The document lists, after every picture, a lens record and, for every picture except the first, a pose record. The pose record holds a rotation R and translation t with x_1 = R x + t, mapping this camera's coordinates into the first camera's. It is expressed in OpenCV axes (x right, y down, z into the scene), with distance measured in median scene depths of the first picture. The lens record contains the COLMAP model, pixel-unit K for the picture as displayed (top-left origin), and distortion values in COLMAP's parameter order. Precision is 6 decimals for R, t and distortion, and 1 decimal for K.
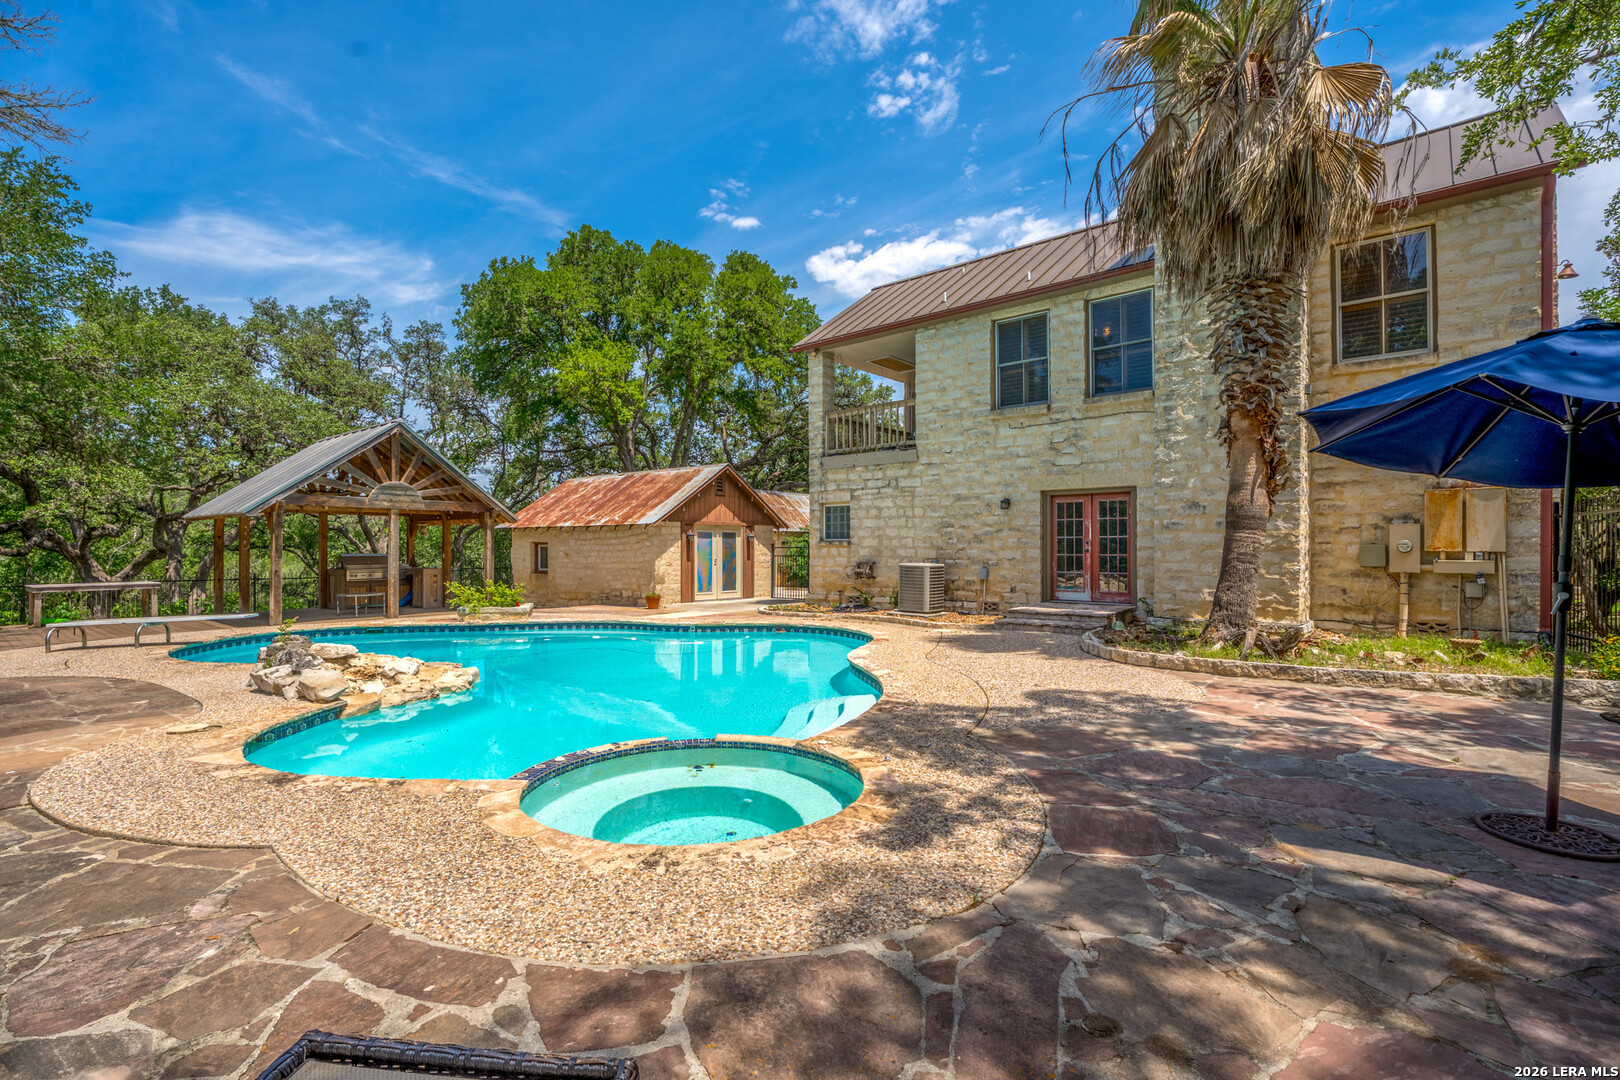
lens RADIAL K [[743.2, 0, 815.1], [0, 743.2, 544.3], [0, 0, 1]] dist [-0.017058, 0.001258]
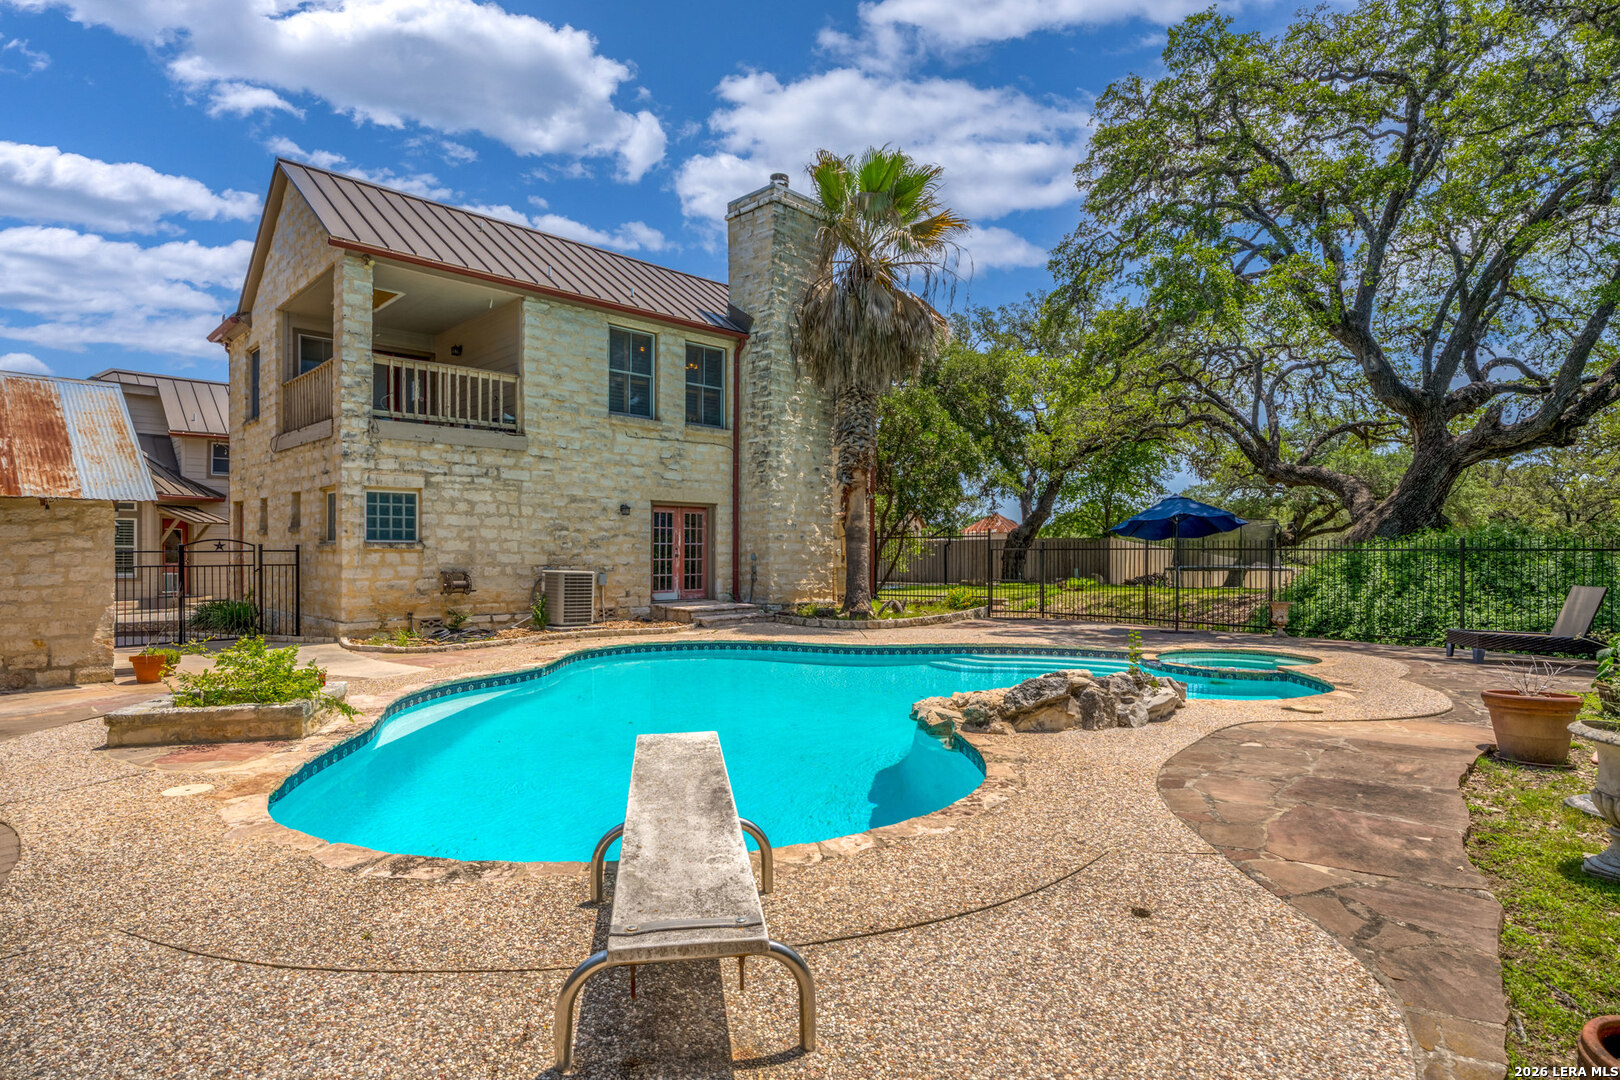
lens RADIAL K [[843.0, 0, 801.6], [0, 843.0, 548.6], [0, 0, 1]] dist [0.023745, 0.000028]
pose [[0.084830, -0.000057, 0.996395, -0.839464], [-0.011010, 0.999939, 0.000995, -0.004831], [-0.996335, -0.011054, 0.084824, 0.633120]]
